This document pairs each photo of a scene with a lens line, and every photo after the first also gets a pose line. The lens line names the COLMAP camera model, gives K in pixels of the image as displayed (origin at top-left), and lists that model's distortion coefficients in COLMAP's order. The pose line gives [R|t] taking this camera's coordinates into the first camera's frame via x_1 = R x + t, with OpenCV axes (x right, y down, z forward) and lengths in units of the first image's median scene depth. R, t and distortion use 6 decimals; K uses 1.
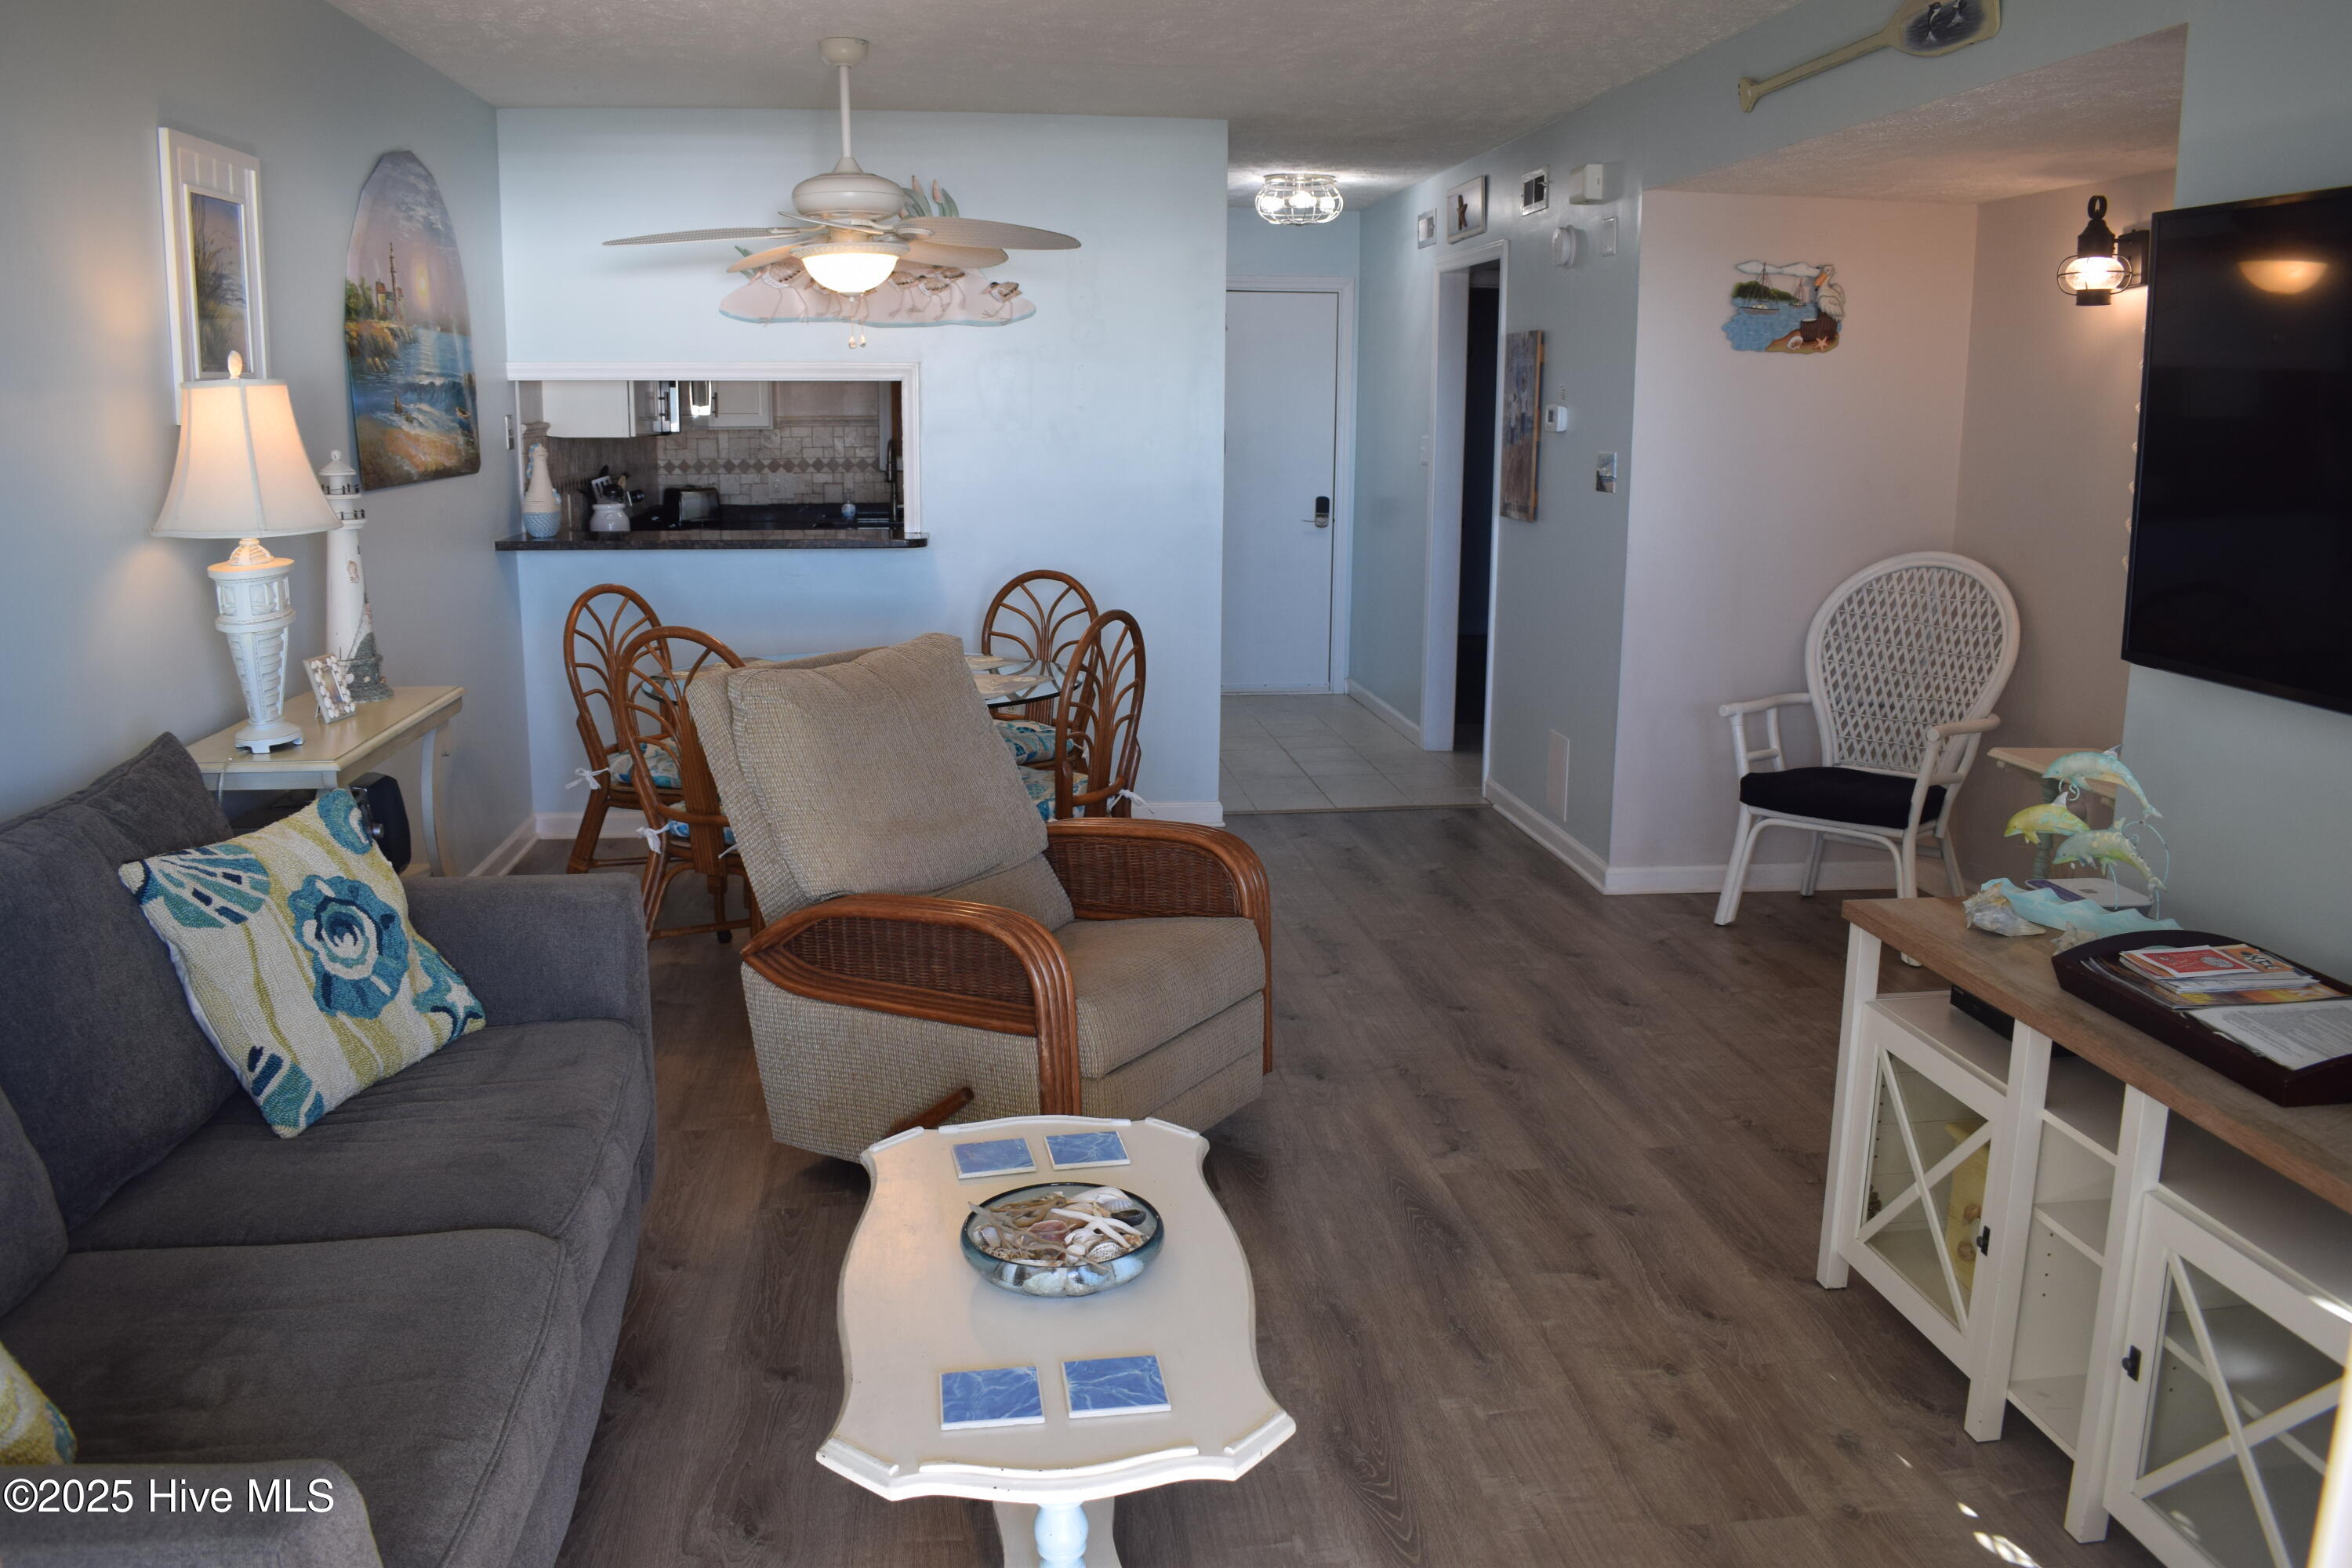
lens RADIAL K [[1872.2, 0, 1175.0], [0, 1872.2, 783.9], [0, 0, 1]] dist [-0.096590, 0.015893]
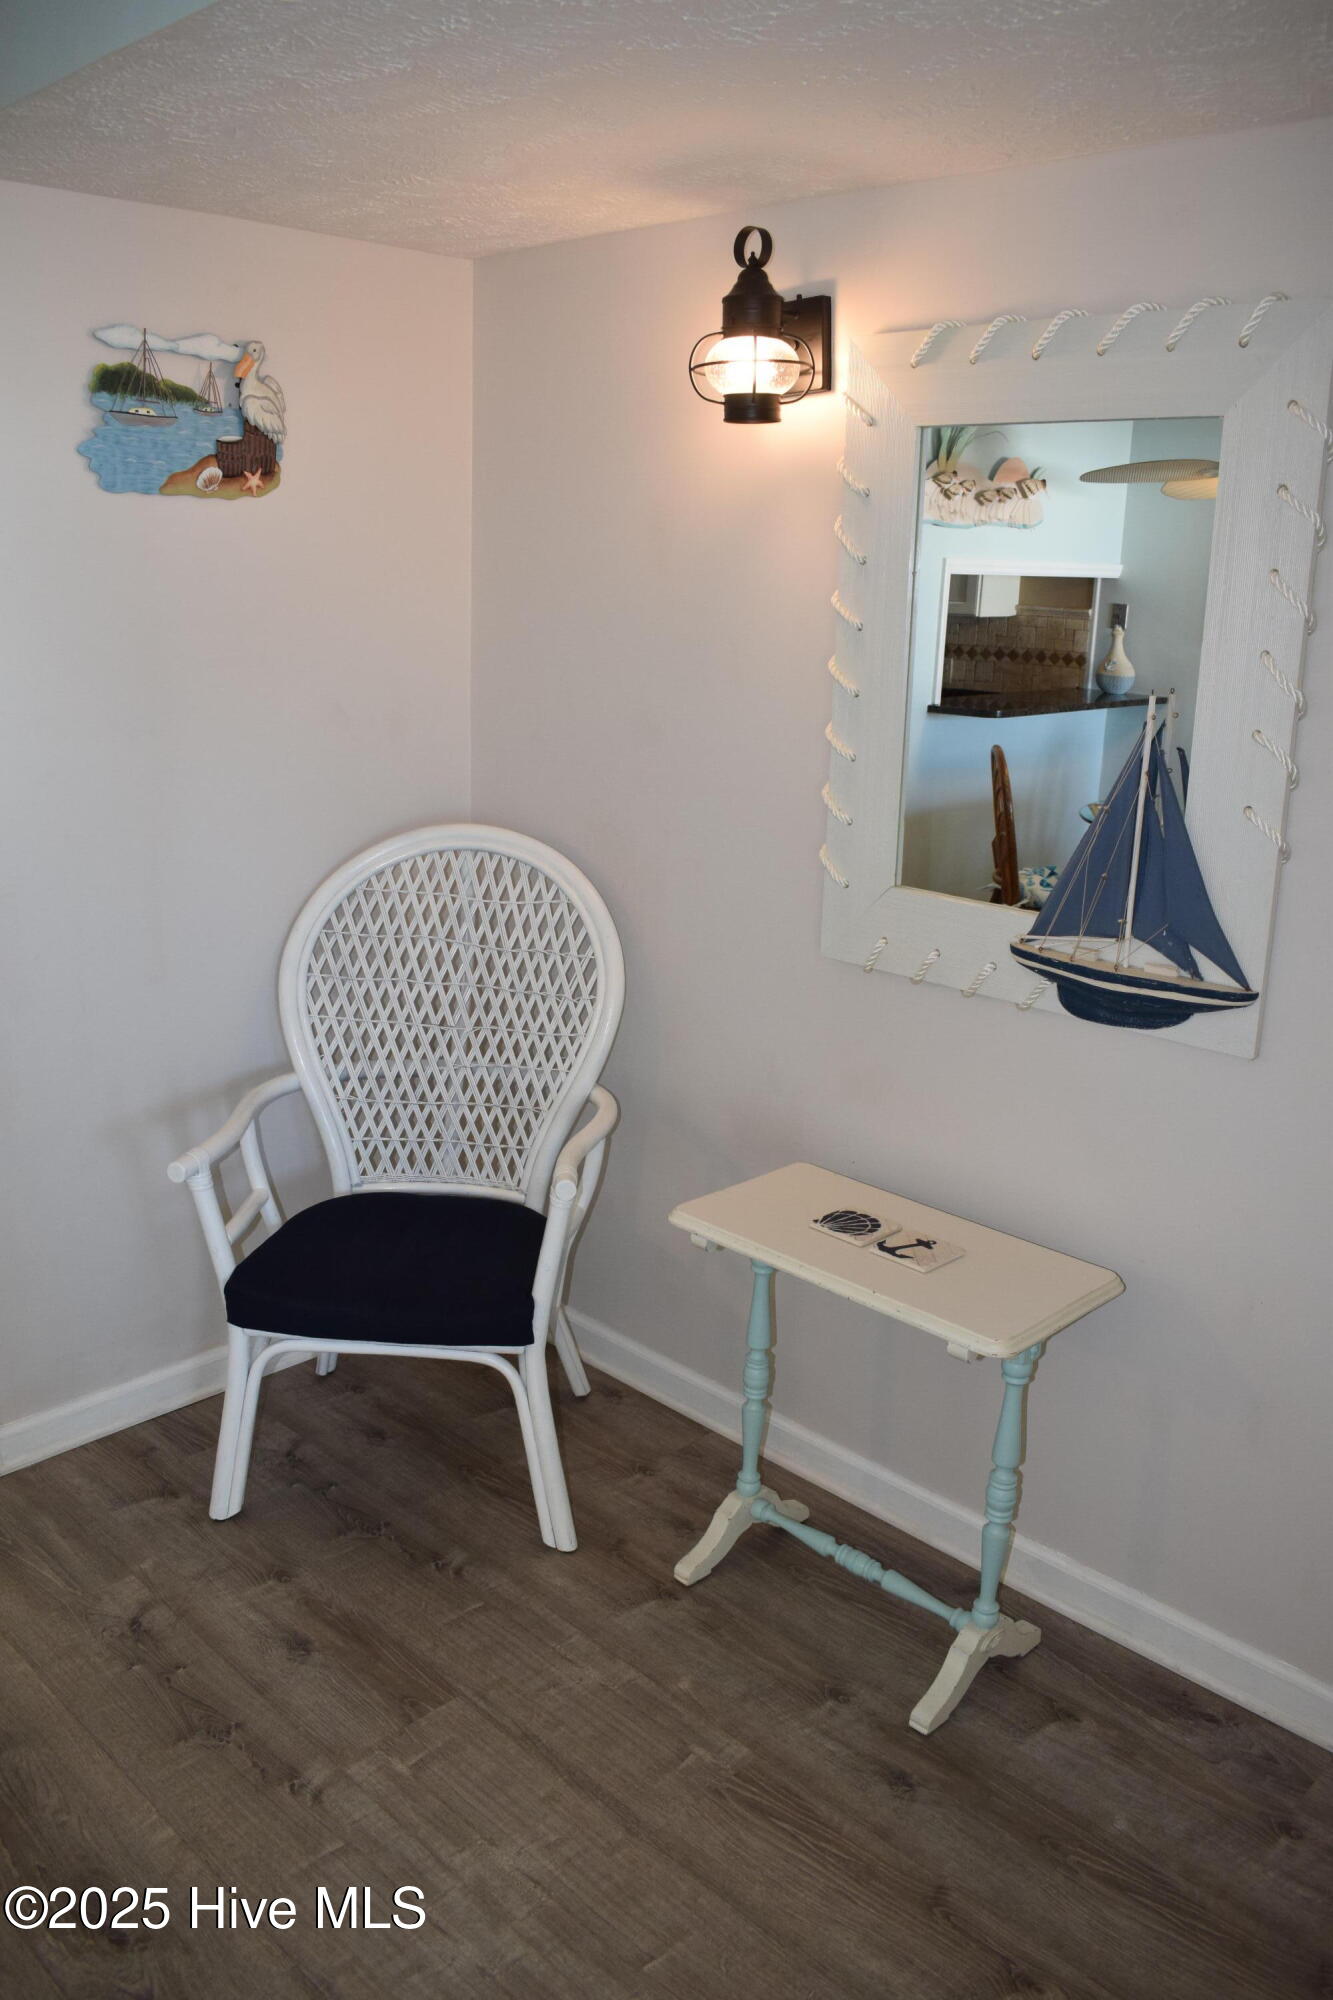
lens RADIAL K [[1592.0, 0, 670.2], [0, 1592.0, 1000.1], [0, 0, 1]] dist [-0.096590, 0.015893]
pose [[0.782209, -0.154142, 0.603646, 0.133512], [0.103855, 0.987614, 0.117613, -0.123423], [-0.614299, -0.029306, 0.788529, 0.530807]]
